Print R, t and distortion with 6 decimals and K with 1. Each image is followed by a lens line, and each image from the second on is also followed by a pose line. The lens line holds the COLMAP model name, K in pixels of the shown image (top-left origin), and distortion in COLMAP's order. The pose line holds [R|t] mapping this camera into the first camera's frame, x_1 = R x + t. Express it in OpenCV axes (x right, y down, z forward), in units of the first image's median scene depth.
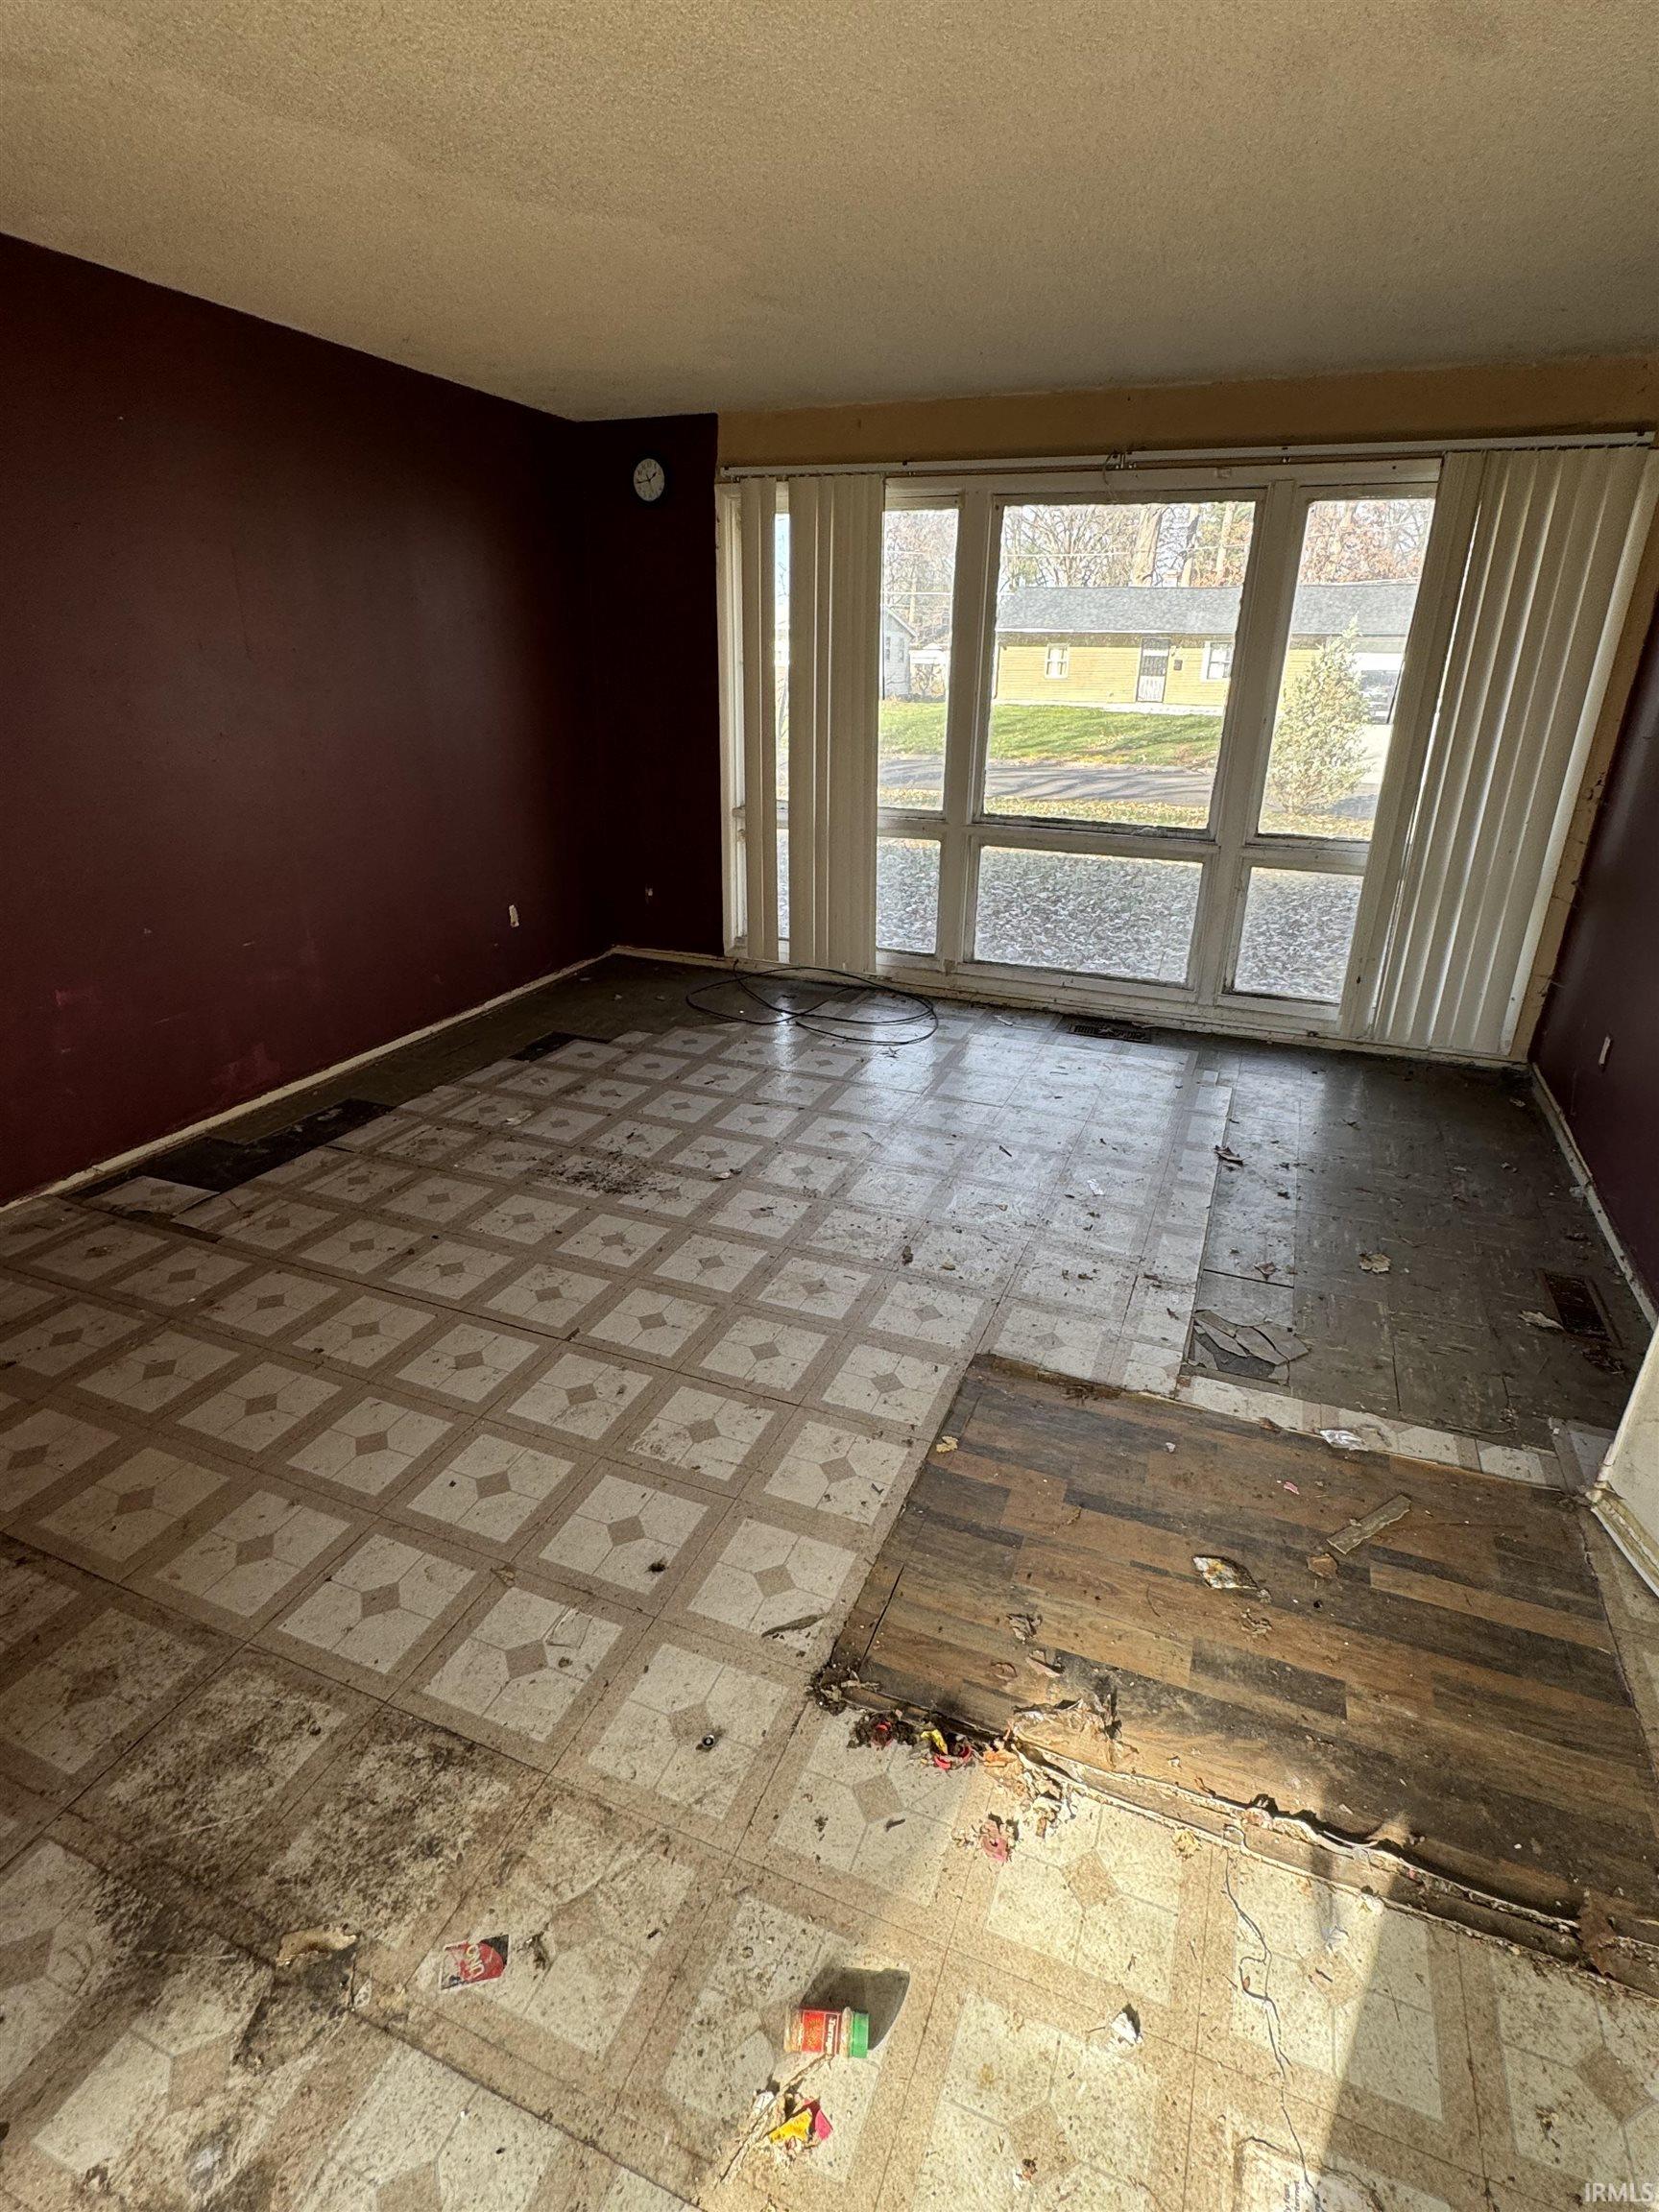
lens RADIAL K [[1087.2, 0, 821.9], [0, 1087.2, 1106.6], [0, 0, 1]] dist [-0.000781, 0.001487]
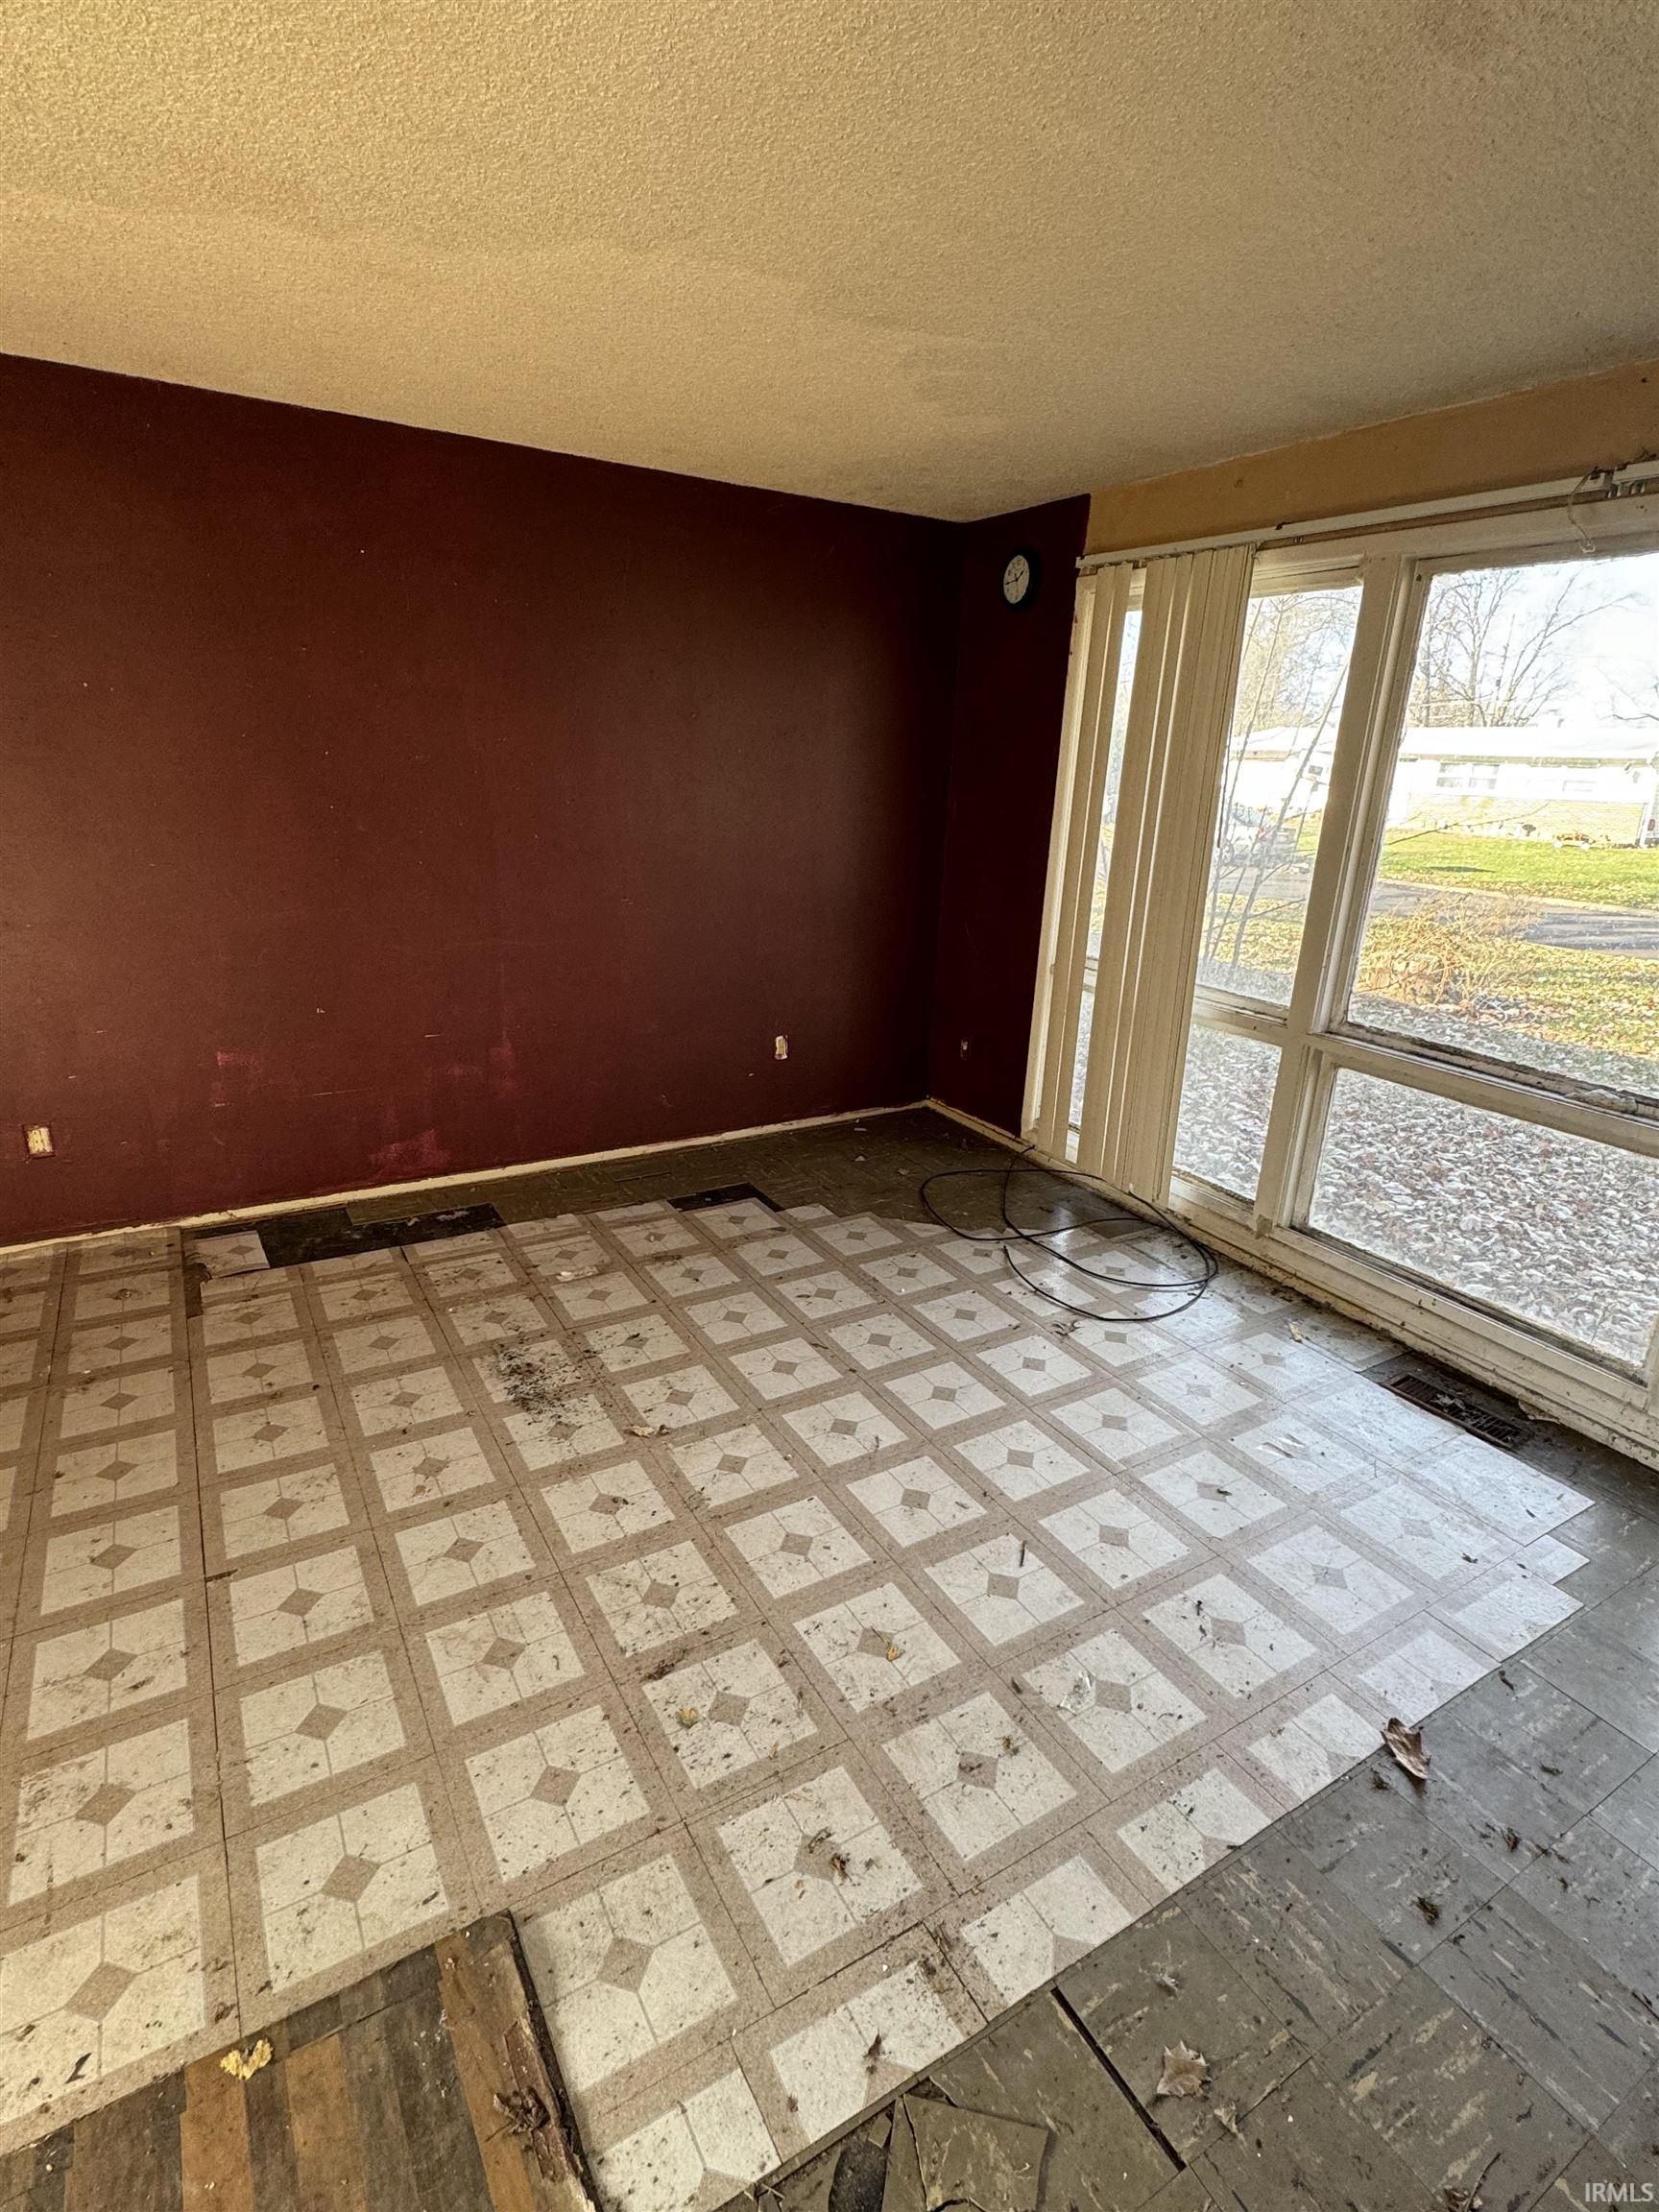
lens RADIAL K [[1087.2, 0, 828.5], [0, 1087.2, 1107.7], [0, 0, 1]] dist [-0.000781, 0.001487]
pose [[0.800027, 0.201726, -0.565034, 0.346396], [-0.254932, 0.966830, -0.015782, -0.153549], [0.543109, 0.156671, 0.824916, 0.345226]]
